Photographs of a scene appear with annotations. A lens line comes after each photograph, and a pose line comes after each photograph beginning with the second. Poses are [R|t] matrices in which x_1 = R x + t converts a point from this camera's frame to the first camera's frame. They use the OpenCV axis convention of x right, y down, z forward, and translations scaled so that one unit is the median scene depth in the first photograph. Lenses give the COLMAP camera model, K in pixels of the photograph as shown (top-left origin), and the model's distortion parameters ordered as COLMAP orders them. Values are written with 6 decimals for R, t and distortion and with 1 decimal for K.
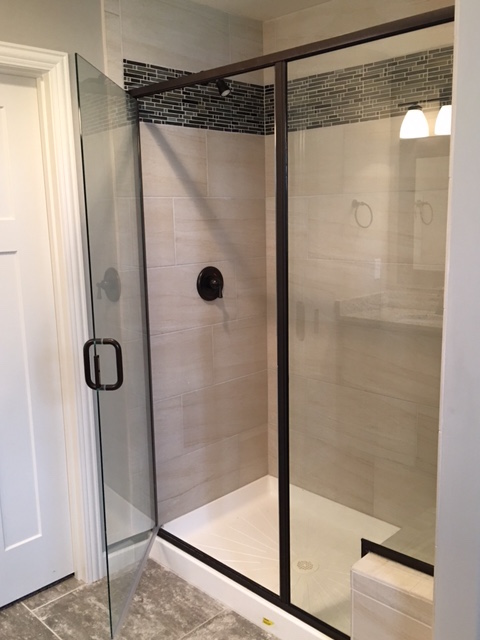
lens RADIAL K [[608.5, 0, 238.1], [0, 608.5, 319.0], [0, 0, 1]] dist [0.044053, 0.000000]
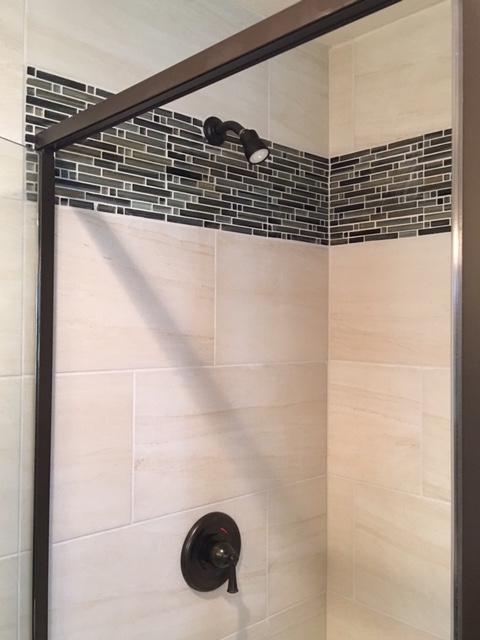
lens RADIAL K [[608.5, 0, 240.8], [0, 608.5, 319.8], [0, 0, 1]] dist [0.044053, 0.000000]
pose [[0.998955, 0.028741, -0.035531, -0.013850], [-0.034720, 0.982844, -0.181140, -0.159582], [0.029716, 0.182184, 0.982815, 0.561399]]
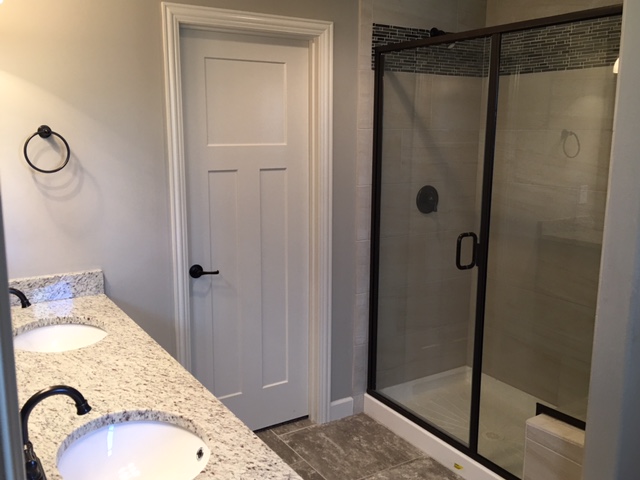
lens RADIAL K [[608.5, 0, 318.3], [0, 608.5, 236.6], [0, 0, 1]] dist [0.044053, 0.000000]
pose [[0.976338, 0.065600, -0.206058, -0.003267], [-0.064617, 0.997844, 0.011505, 0.017588], [0.206368, 0.002082, 0.978472, -0.266123]]
